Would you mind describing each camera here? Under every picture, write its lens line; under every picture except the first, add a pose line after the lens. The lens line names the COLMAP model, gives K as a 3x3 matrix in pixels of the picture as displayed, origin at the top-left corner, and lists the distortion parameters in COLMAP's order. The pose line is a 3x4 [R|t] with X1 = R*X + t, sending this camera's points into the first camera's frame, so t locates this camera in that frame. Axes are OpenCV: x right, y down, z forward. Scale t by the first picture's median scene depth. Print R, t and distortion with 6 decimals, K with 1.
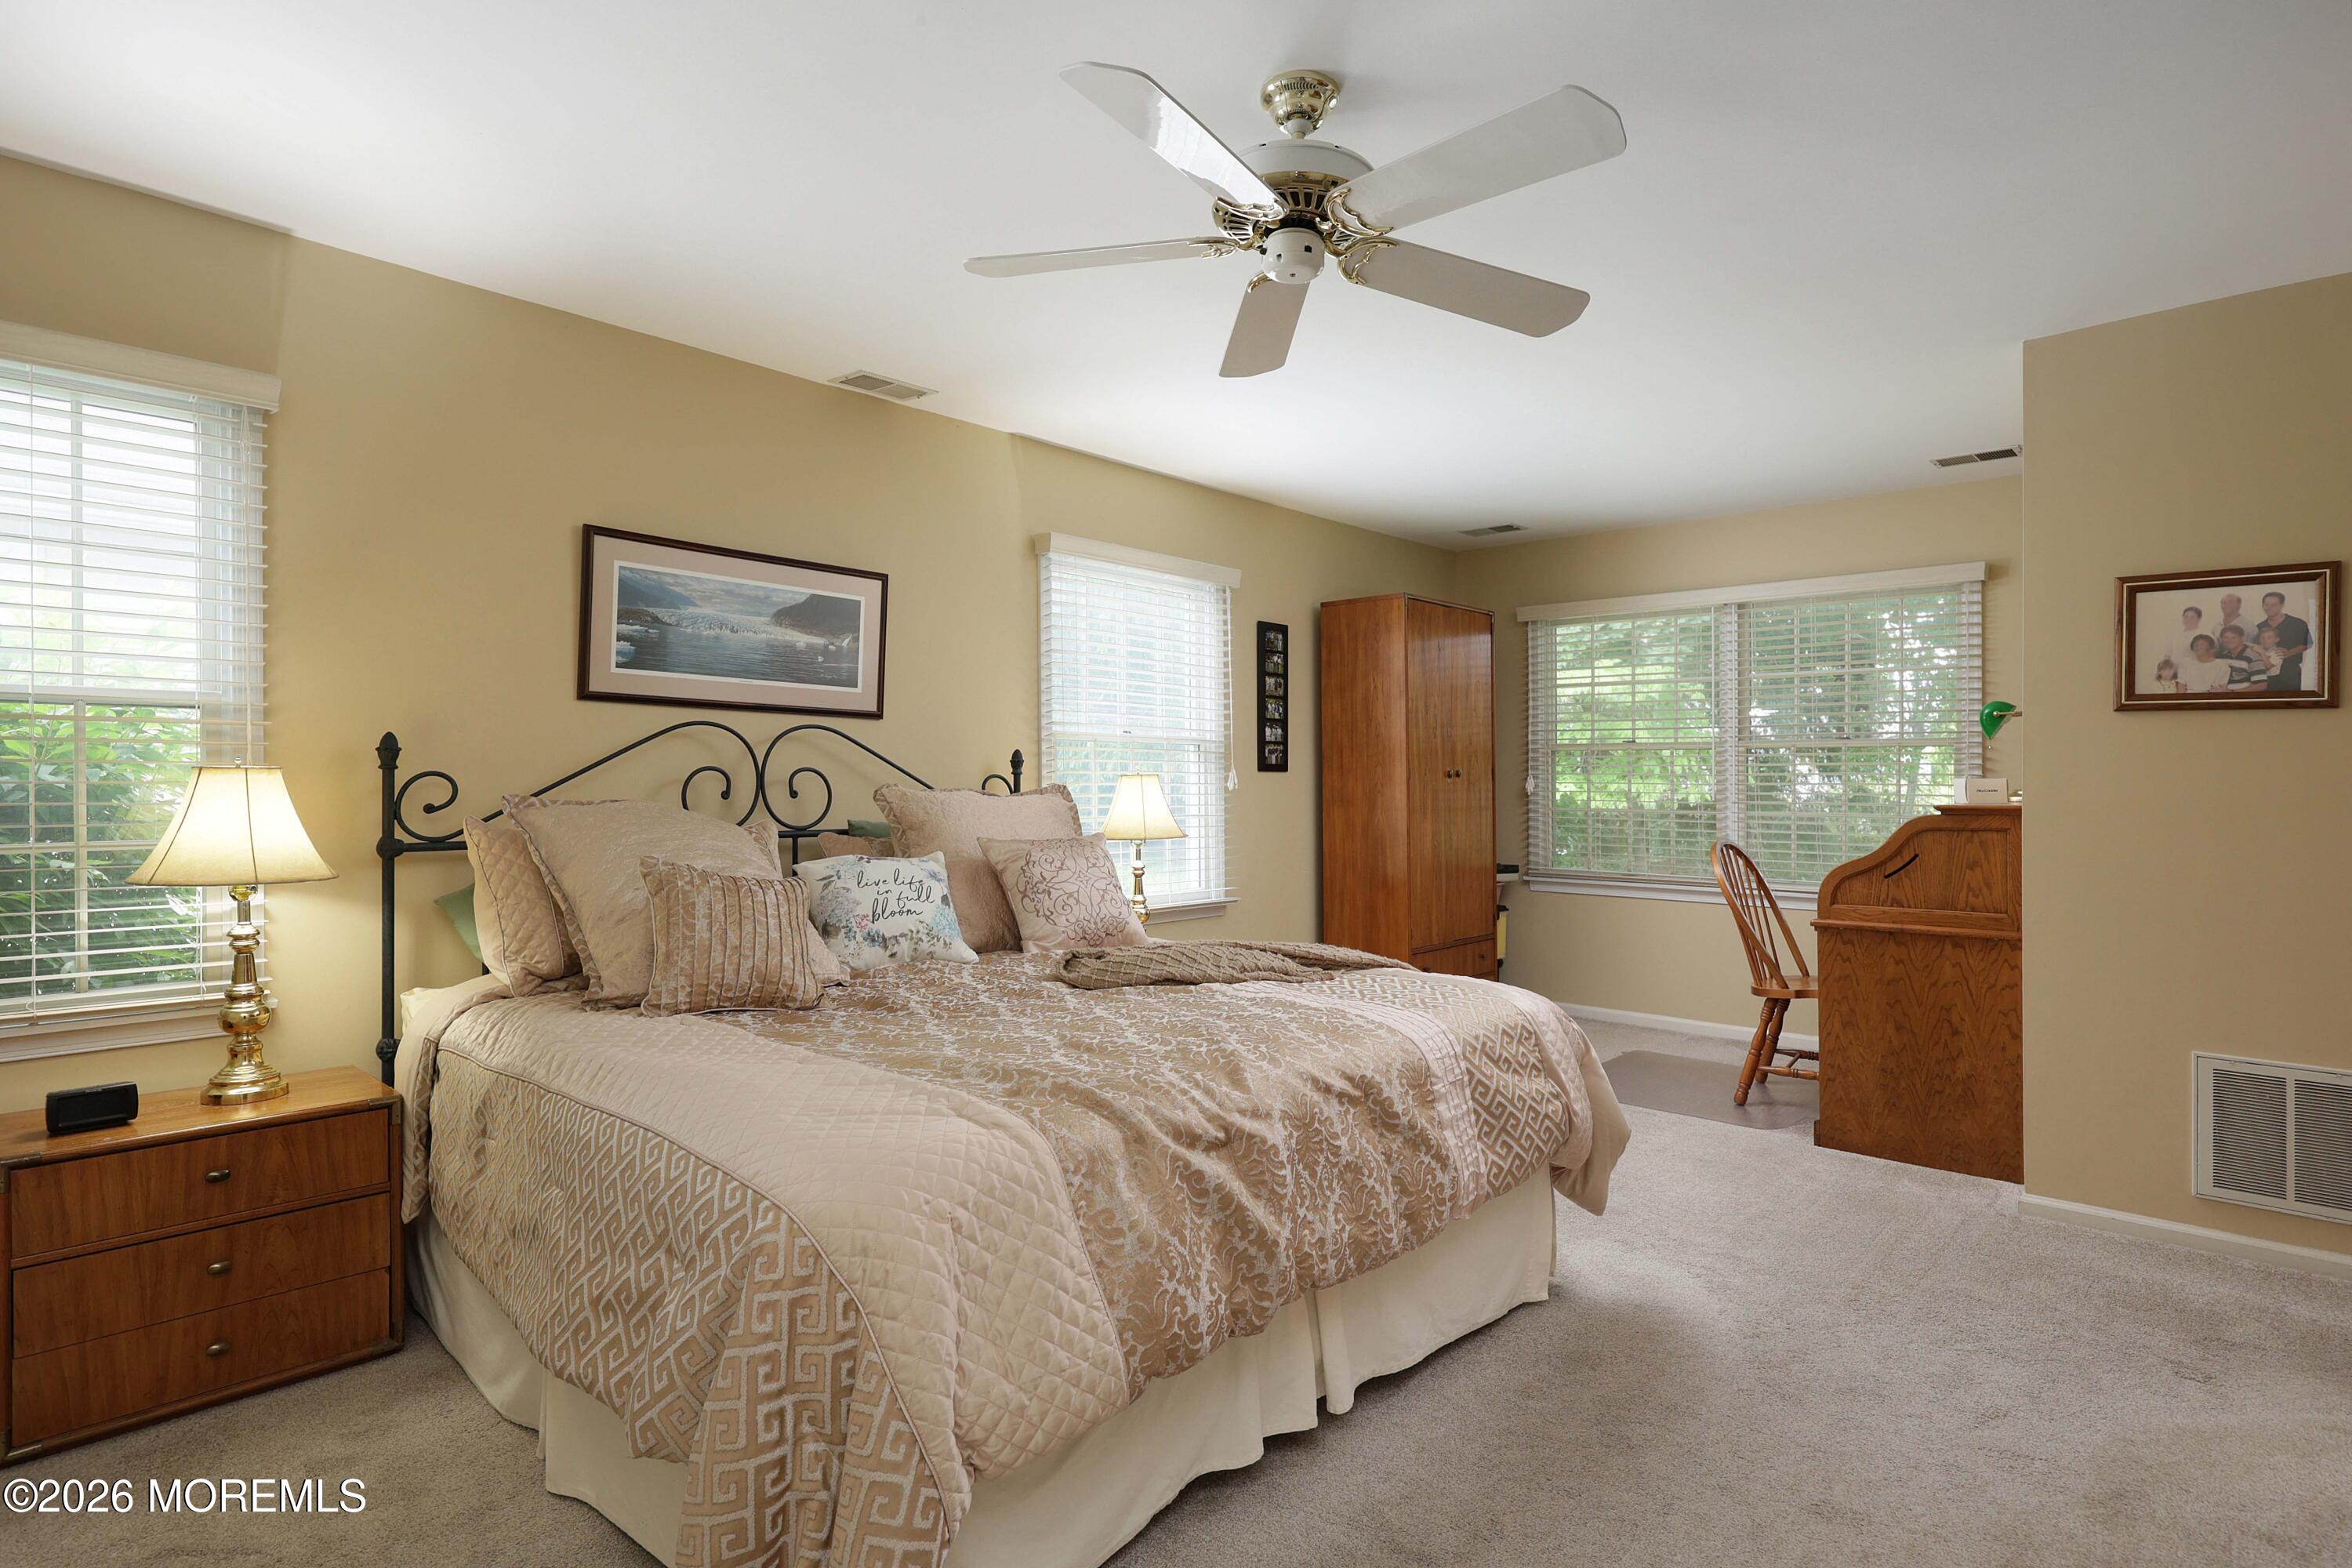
lens RADIAL K [[1234.2, 0, 1176.0], [0, 1234.2, 784.0], [0, 0, 1]] dist [0.000099, 0.000332]
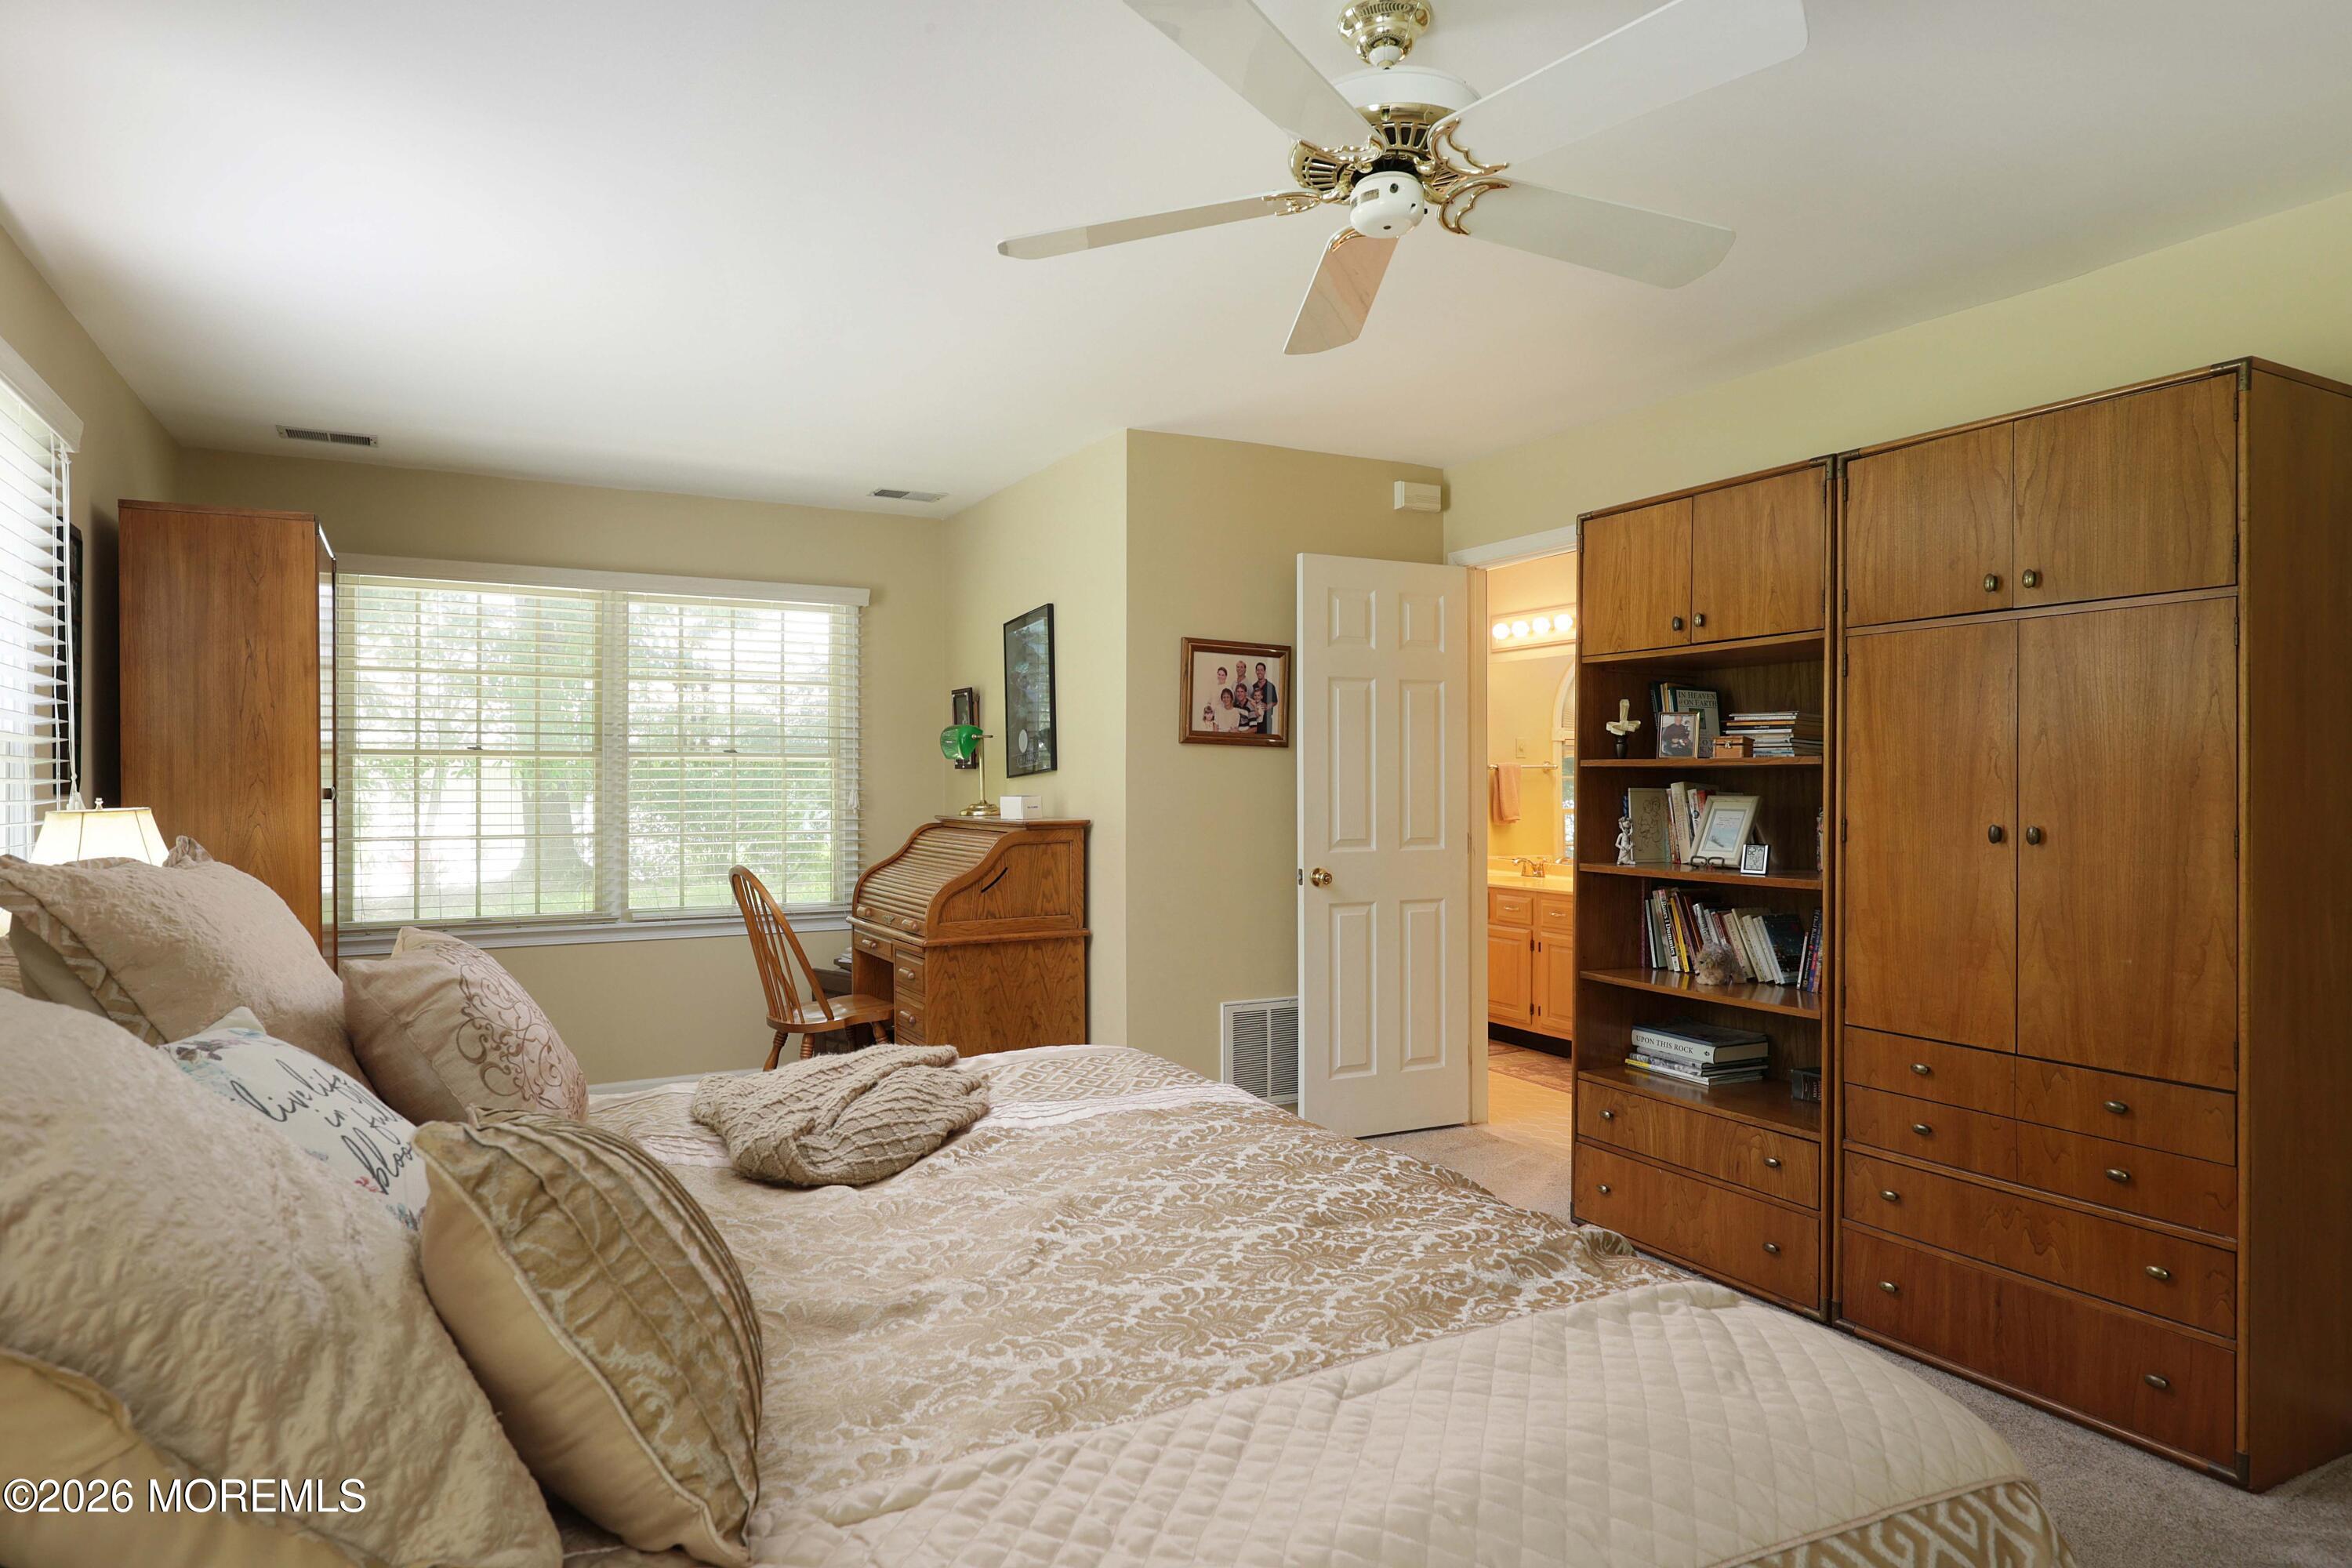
lens RADIAL K [[1367.6, 0, 1175.6], [0, 1367.6, 774.6], [0, 0, 1]] dist [0.000158, -0.000013]
pose [[0.322236, -0.002977, 0.946655, -0.566136], [0.005045, 0.999986, 0.001427, -0.029854], [-0.946646, 0.004316, 0.322247, 0.560837]]
